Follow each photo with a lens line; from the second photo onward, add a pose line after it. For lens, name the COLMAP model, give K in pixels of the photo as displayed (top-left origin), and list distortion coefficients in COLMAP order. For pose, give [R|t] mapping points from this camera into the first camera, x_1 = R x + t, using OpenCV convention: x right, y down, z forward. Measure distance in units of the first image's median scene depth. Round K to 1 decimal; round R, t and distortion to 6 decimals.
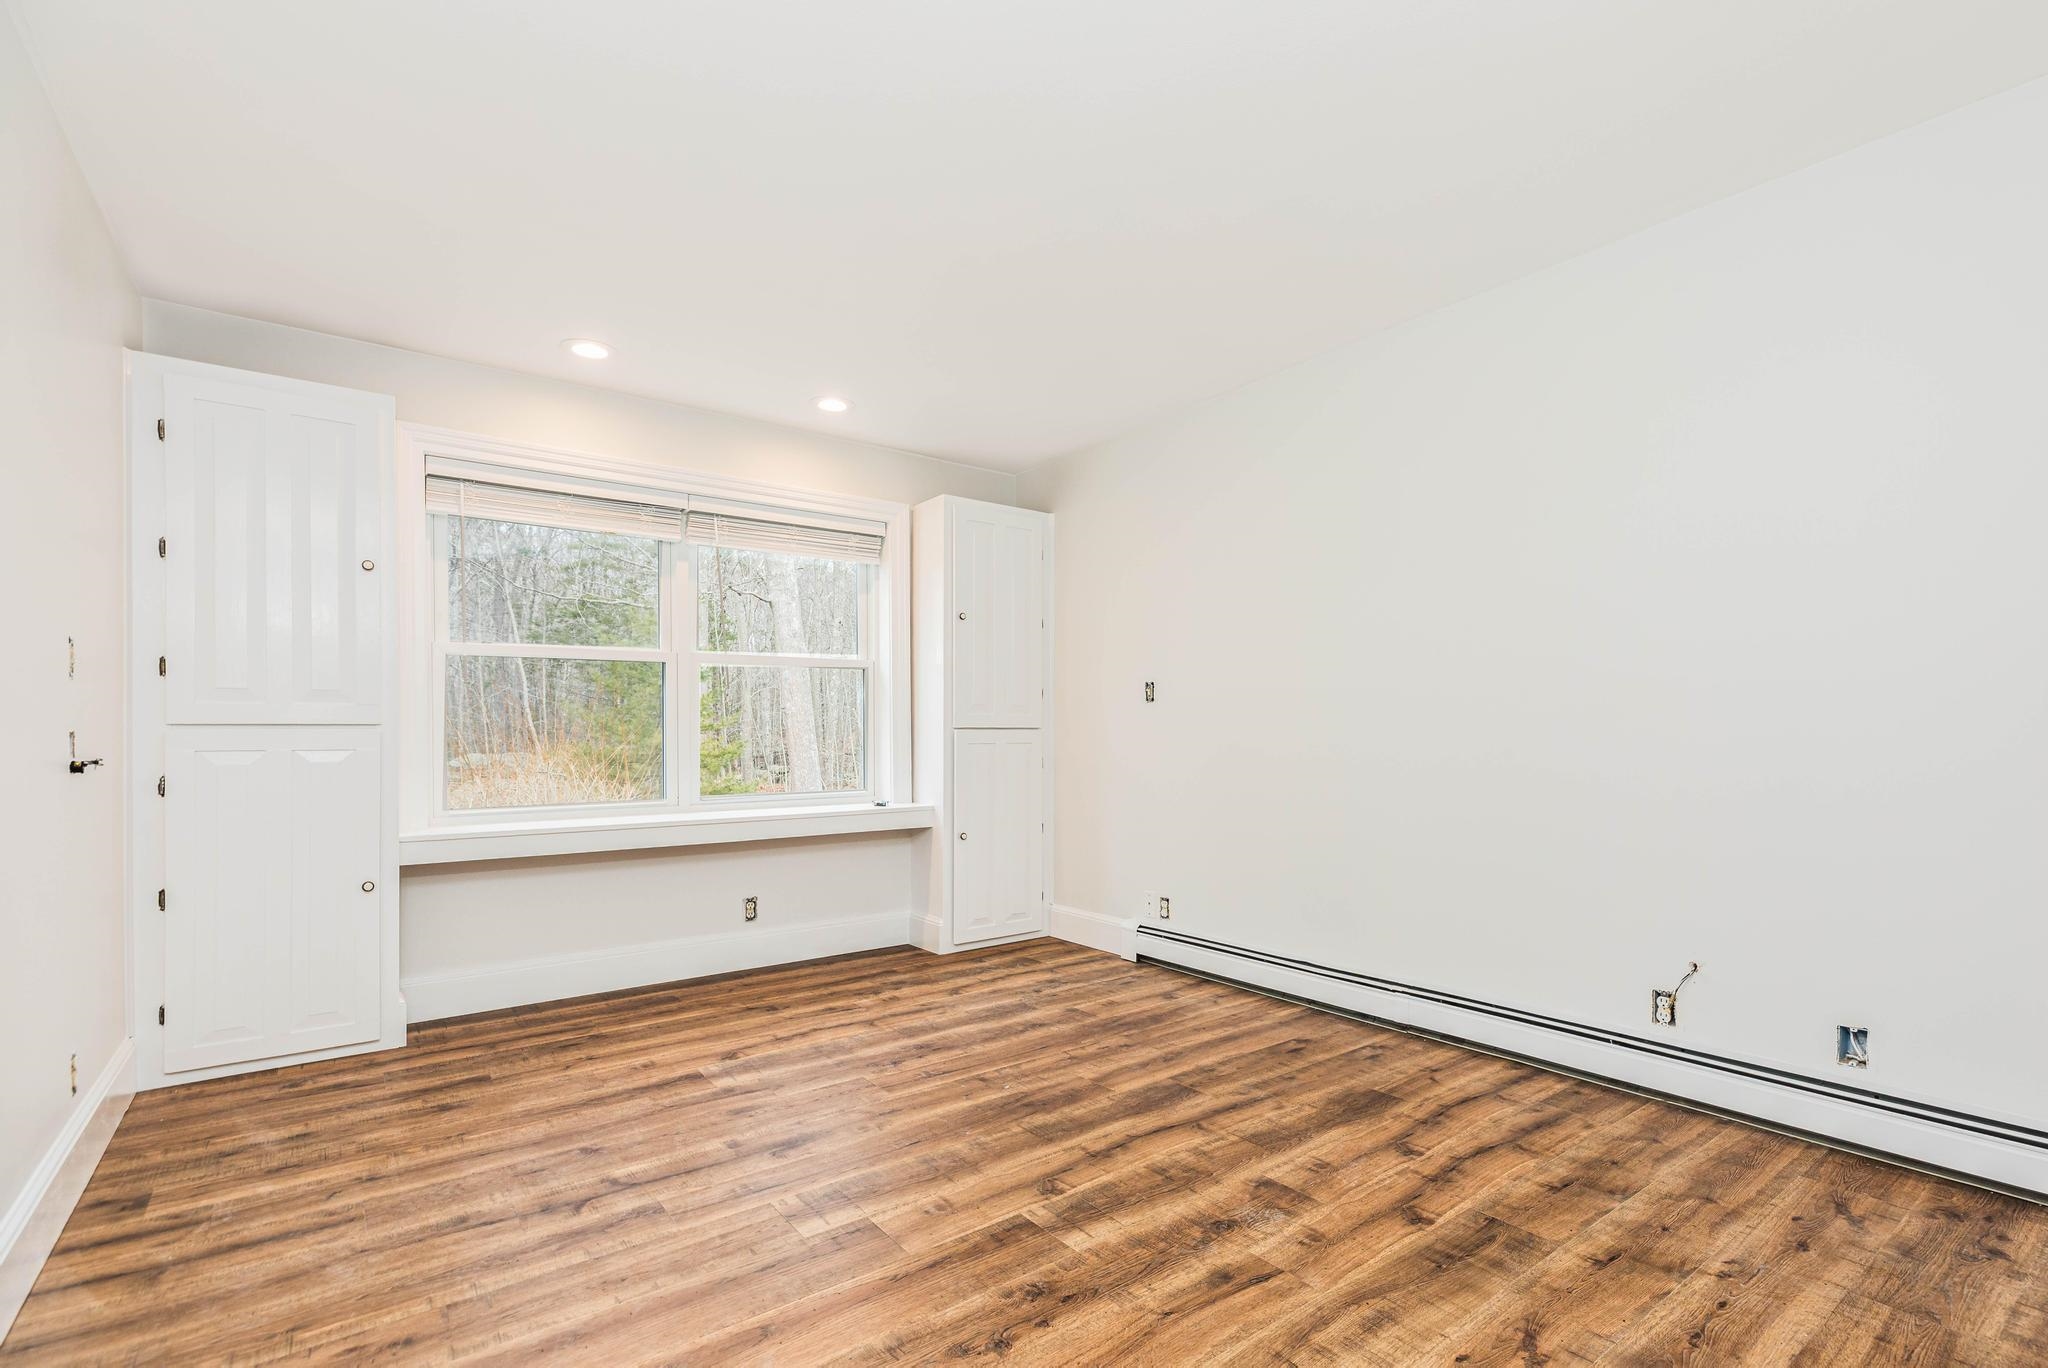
lens RADIAL K [[944.7, 0, 1052.8], [0, 944.7, 726.8], [0, 0, 1]] dist [-0.002273, 0.003827]
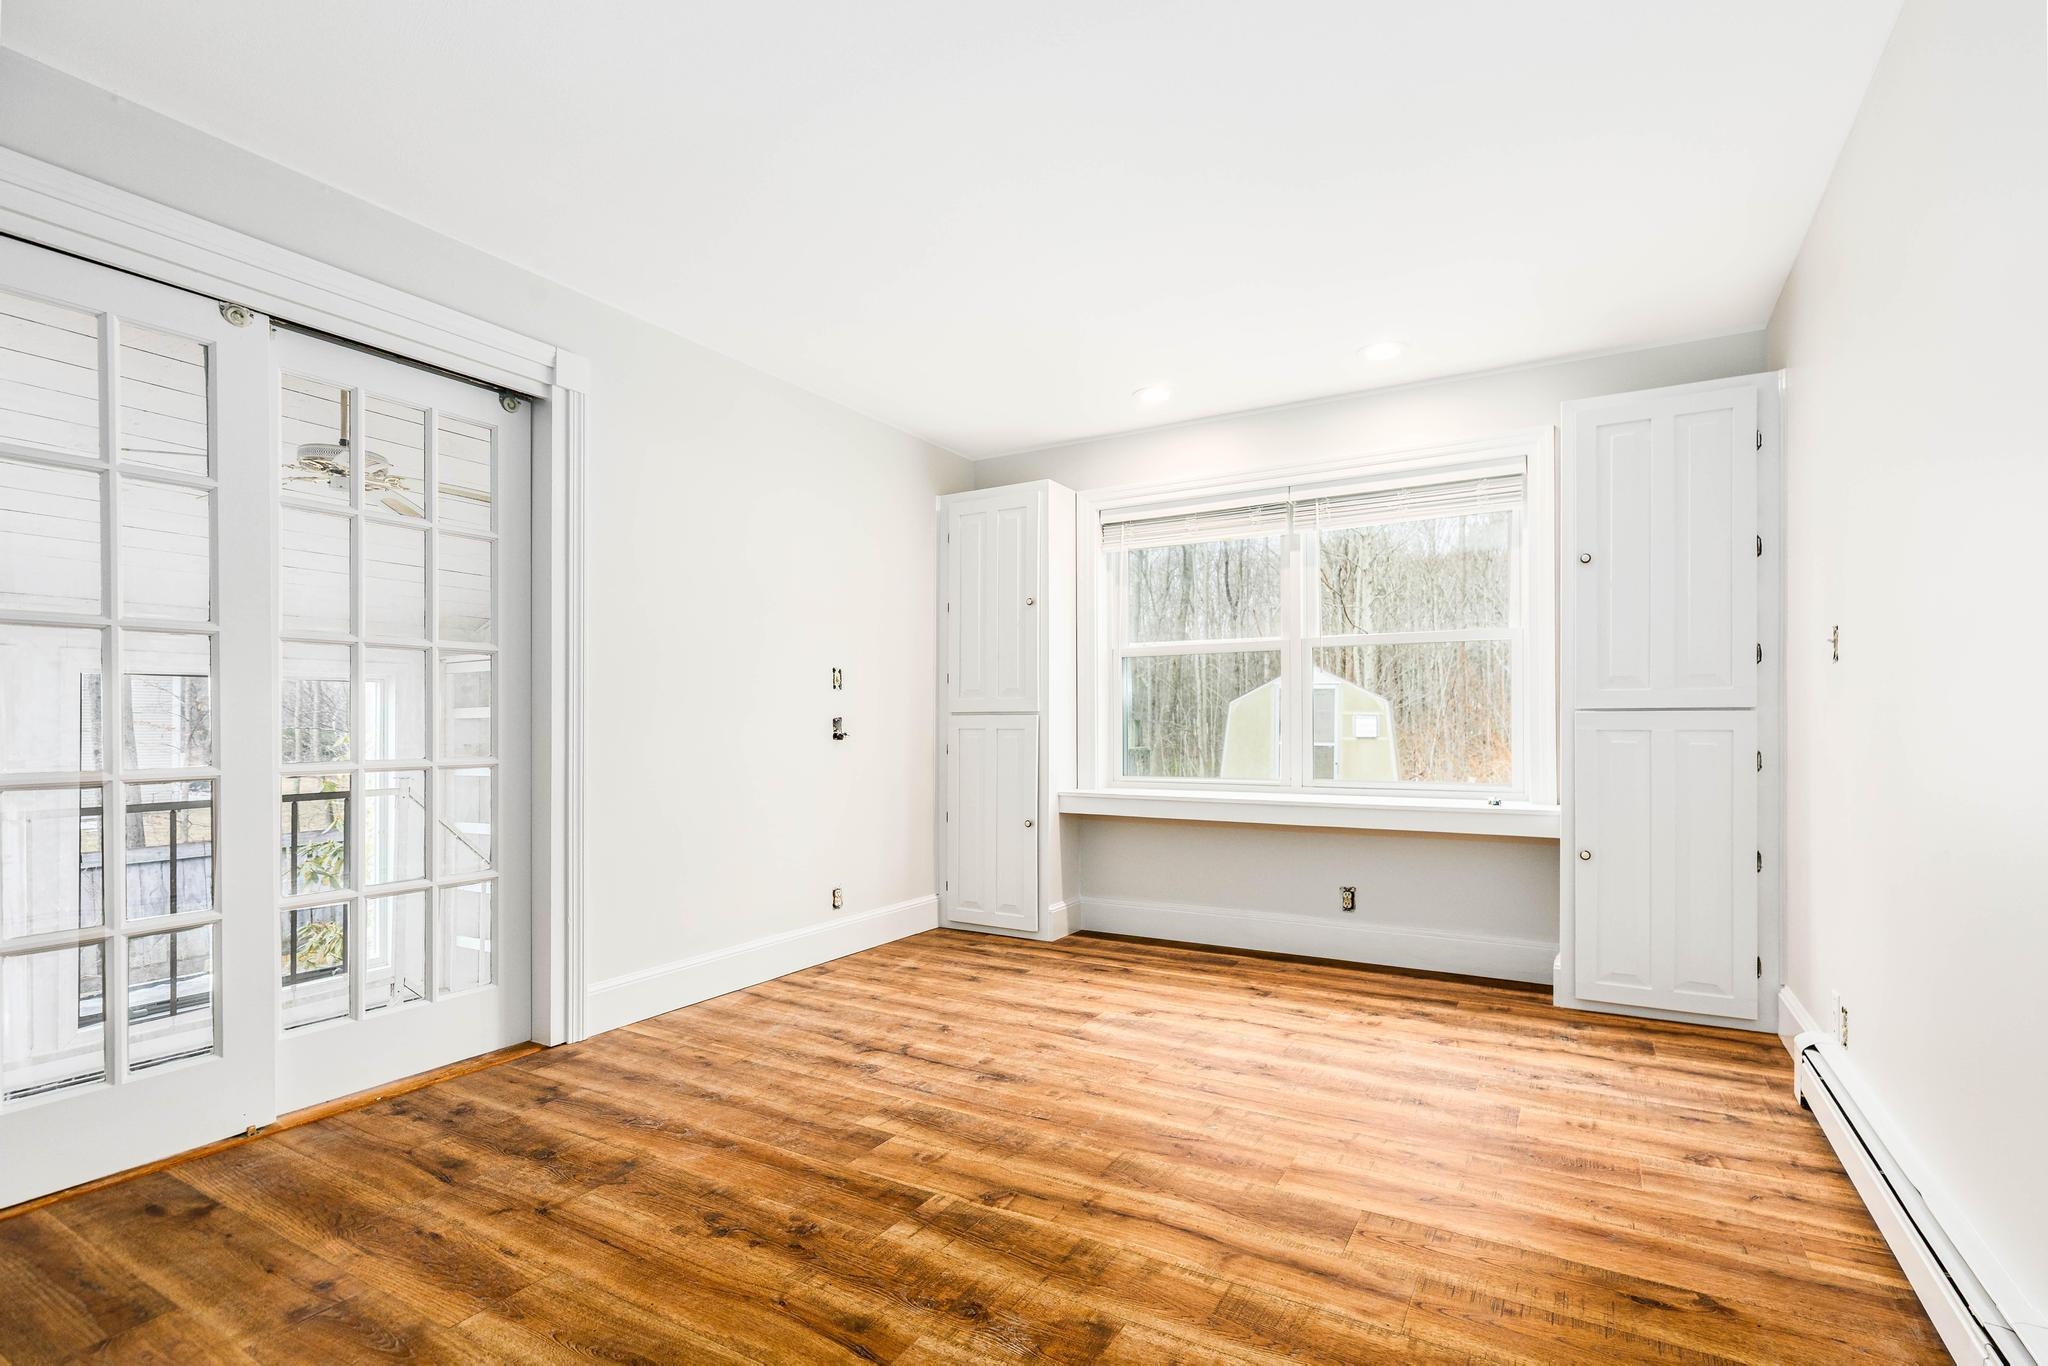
lens RADIAL K [[944.7, 0, 1052.8], [0, 944.7, 725.8], [0, 0, 1]] dist [-0.002273, 0.003827]
pose [[0.394756, 0.009944, -0.918732, 0.738673], [0.007002, 0.999880, 0.013831, -0.000502], [0.918759, -0.011893, 0.394639, 0.564861]]
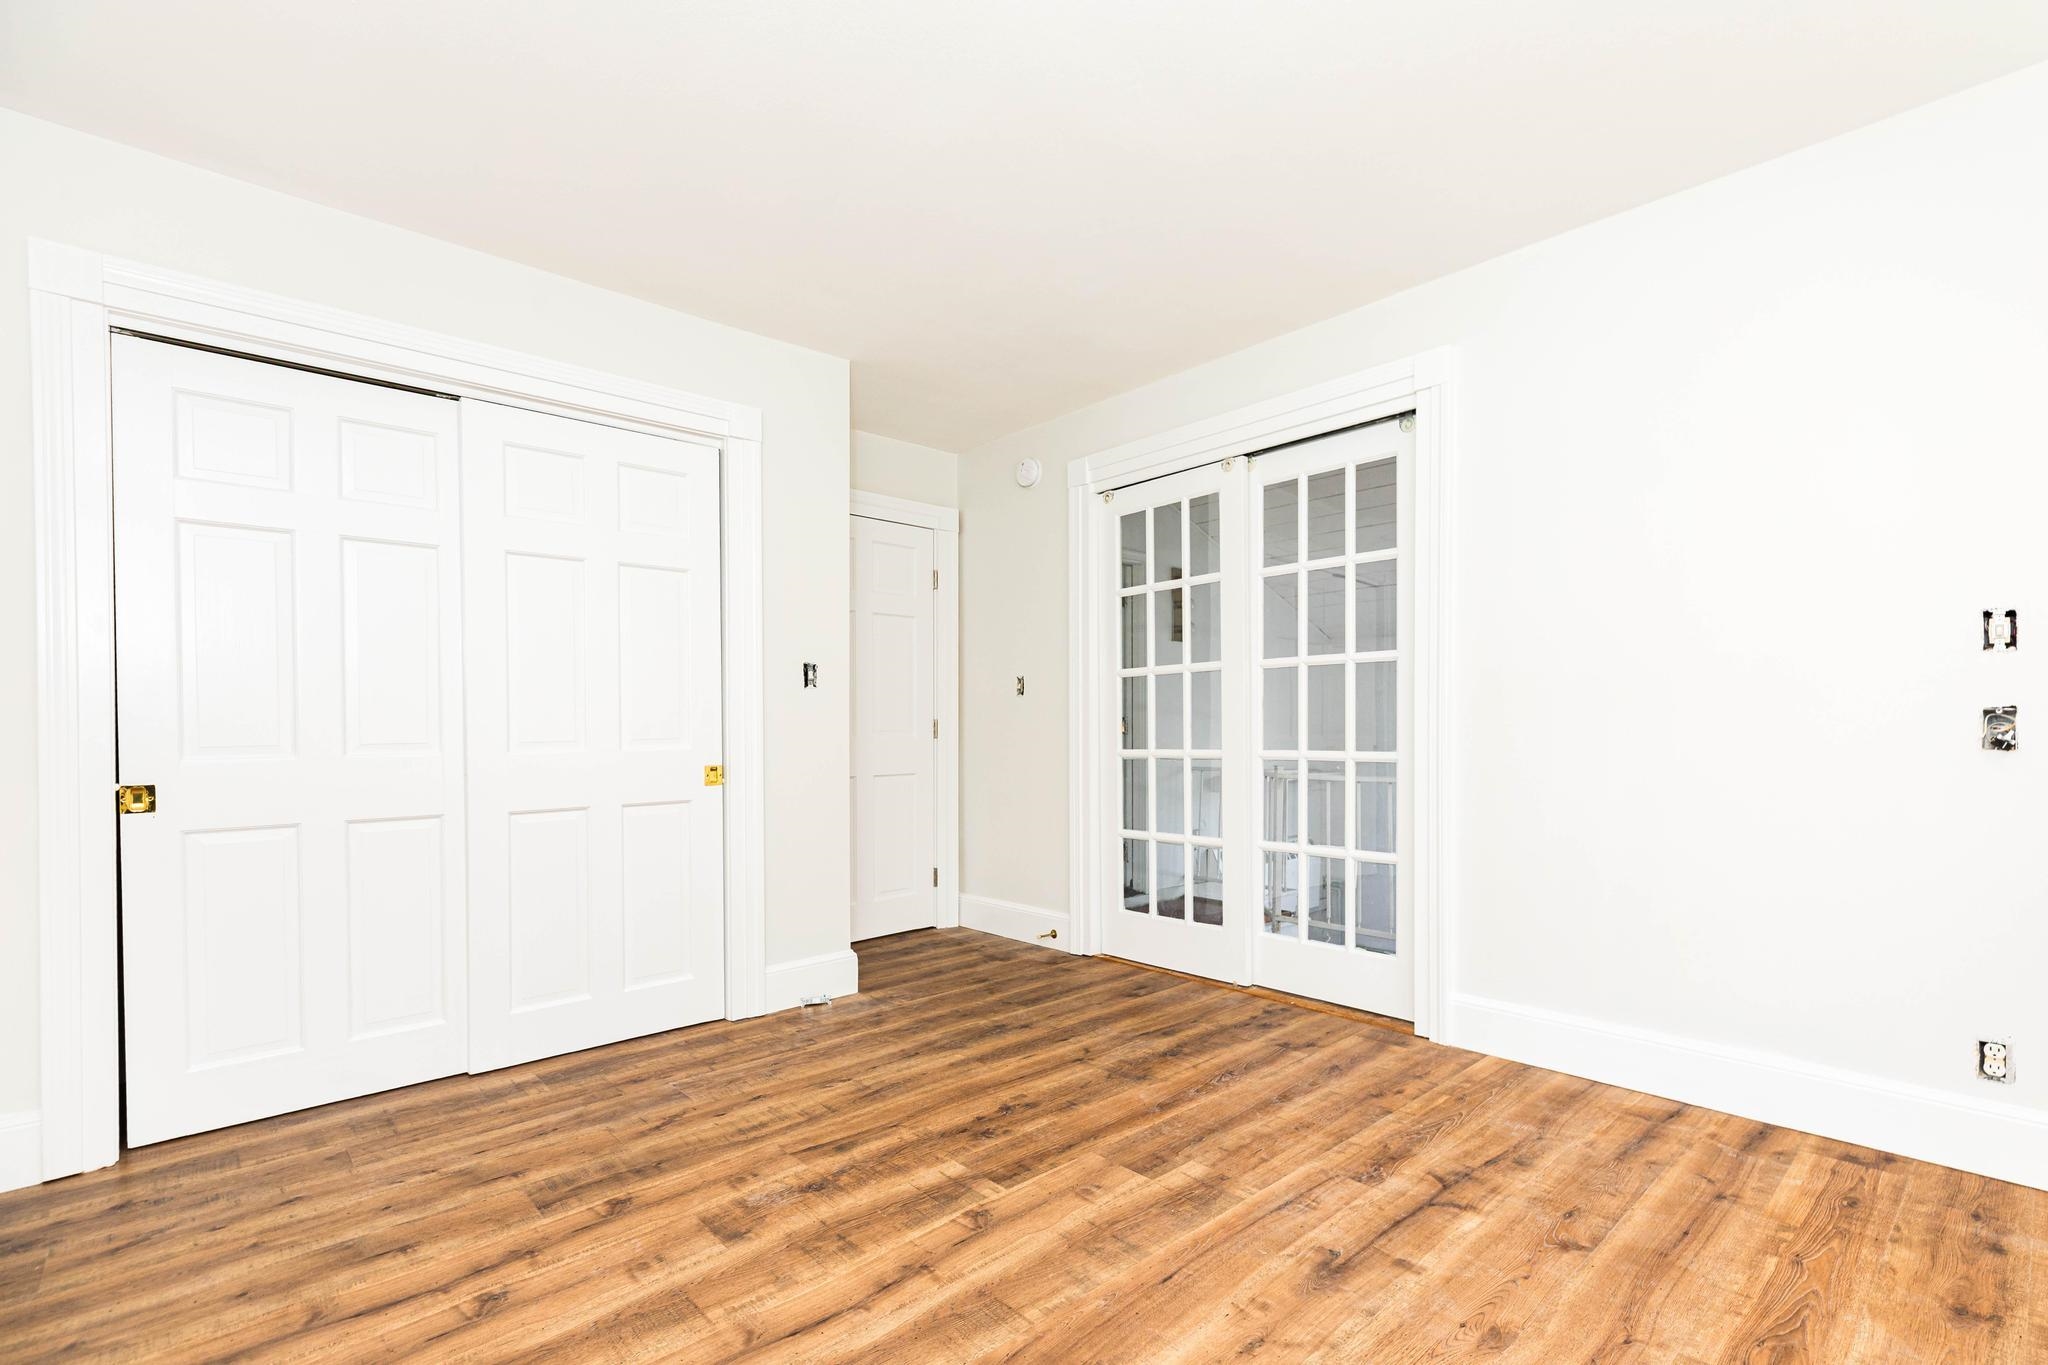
lens RADIAL K [[952.0, 0, 1067.2], [0, 952.0, 713.4], [0, 0, 1]] dist [-0.001060, -0.000048]
pose [[-0.994175, 0.014394, -0.106816, 0.002975], [0.016567, 0.999673, -0.019488, 0.012865], [0.106500, -0.021144, -0.994088, 1.608703]]
